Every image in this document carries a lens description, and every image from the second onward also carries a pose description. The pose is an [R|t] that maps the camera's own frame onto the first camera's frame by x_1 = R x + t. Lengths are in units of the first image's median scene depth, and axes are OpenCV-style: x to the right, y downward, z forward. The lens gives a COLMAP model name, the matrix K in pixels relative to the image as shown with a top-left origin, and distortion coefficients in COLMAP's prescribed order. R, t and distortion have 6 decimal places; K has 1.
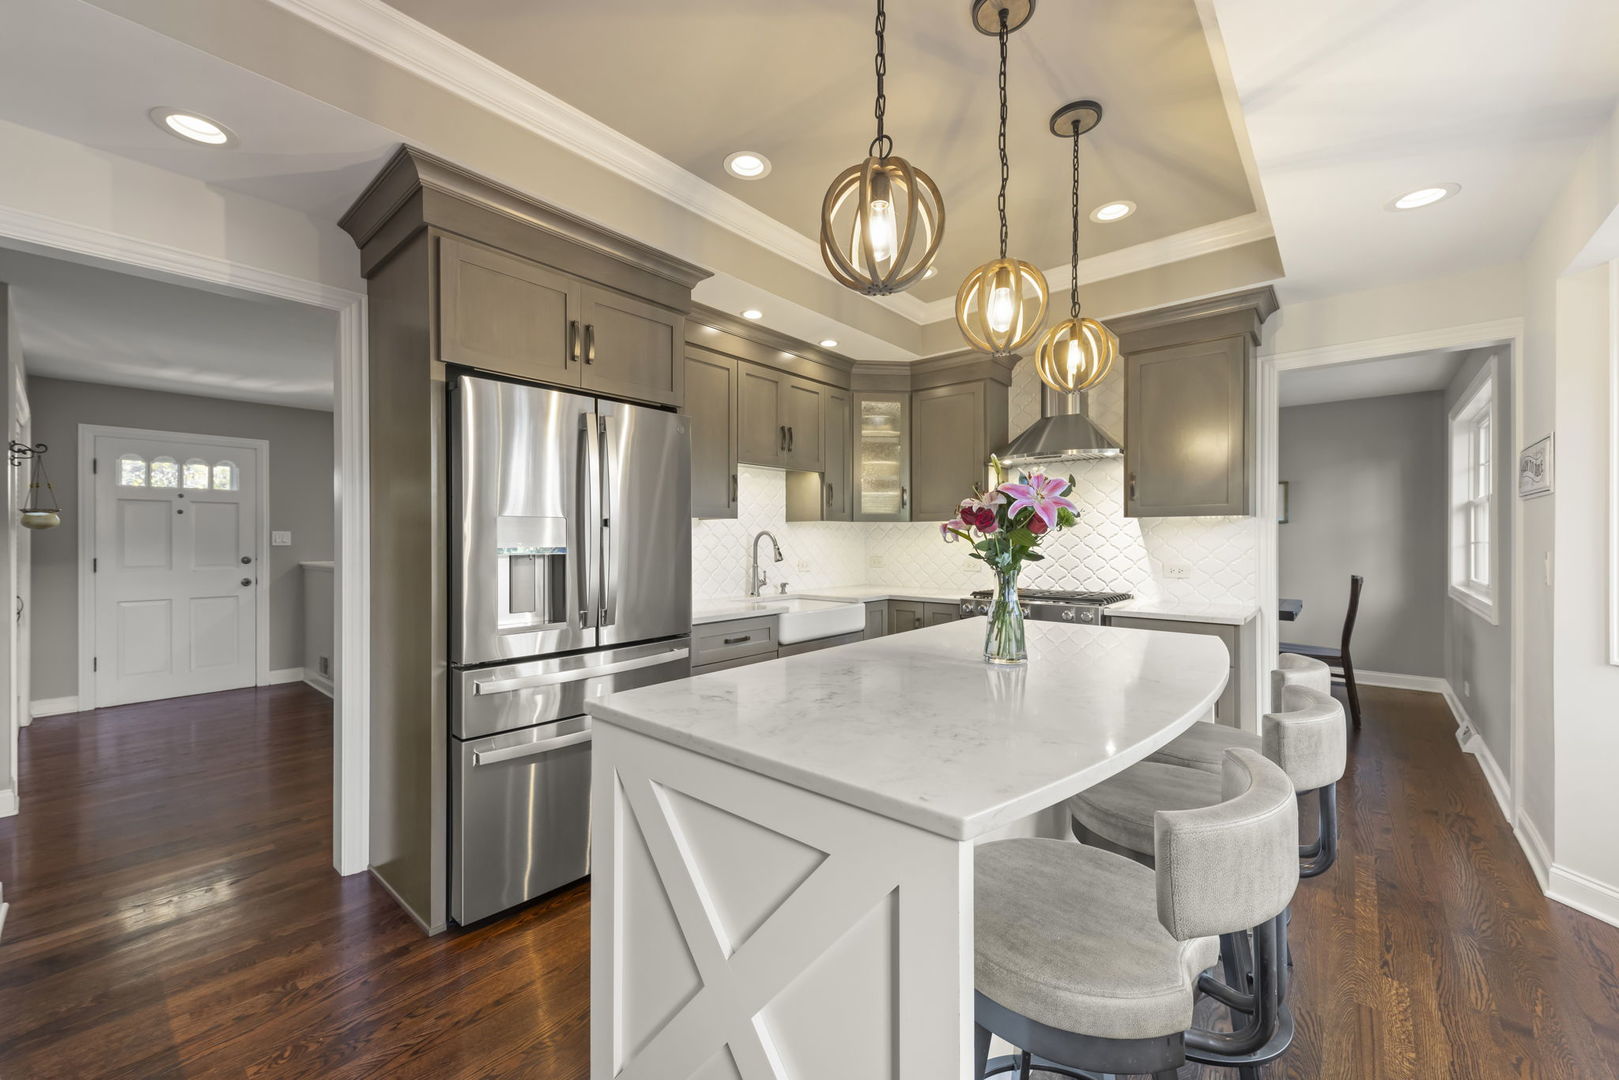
lens RADIAL K [[629.5, 0, 810.7], [0, 629.5, 532.4], [0, 0, 1]] dist [0.001461, -0.000232]
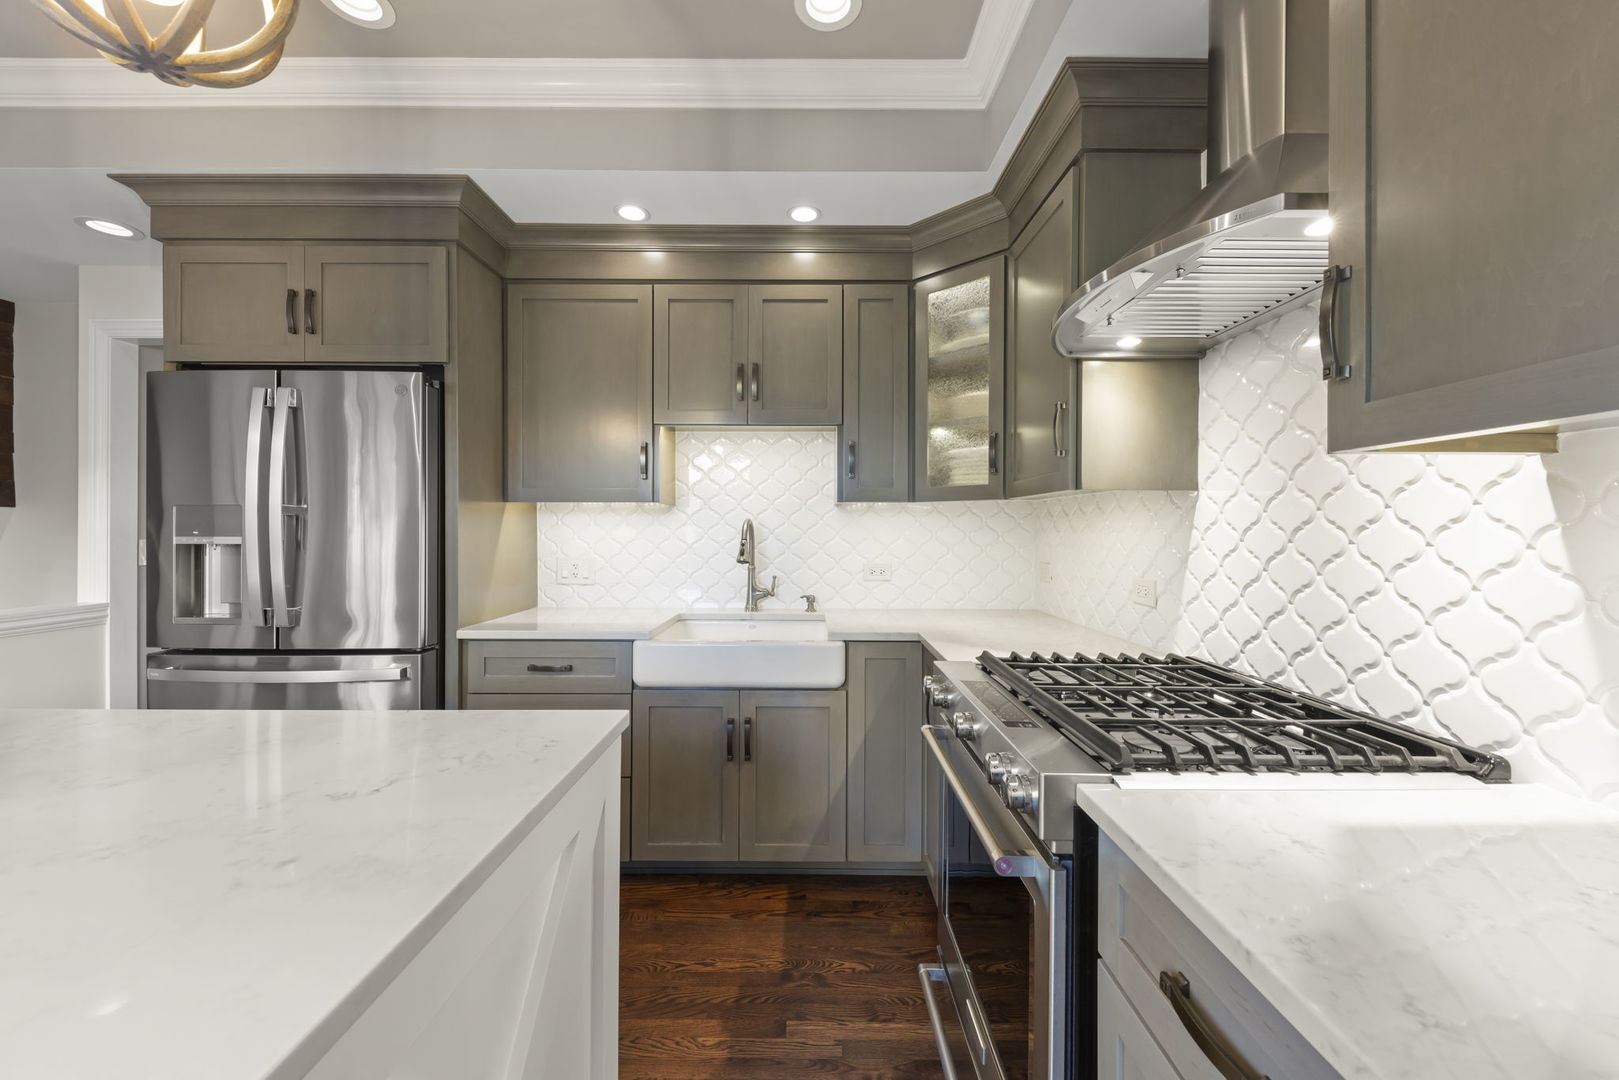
lens RADIAL K [[629.5, 0, 810.7], [0, 629.5, 532.4], [0, 0, 1]] dist [0.001461, -0.000232]
pose [[0.650374, 0.008223, -0.759569, 0.506212], [0.003504, 0.999898, 0.013825, 0.003144], [0.759606, -0.011653, 0.650279, 0.602800]]
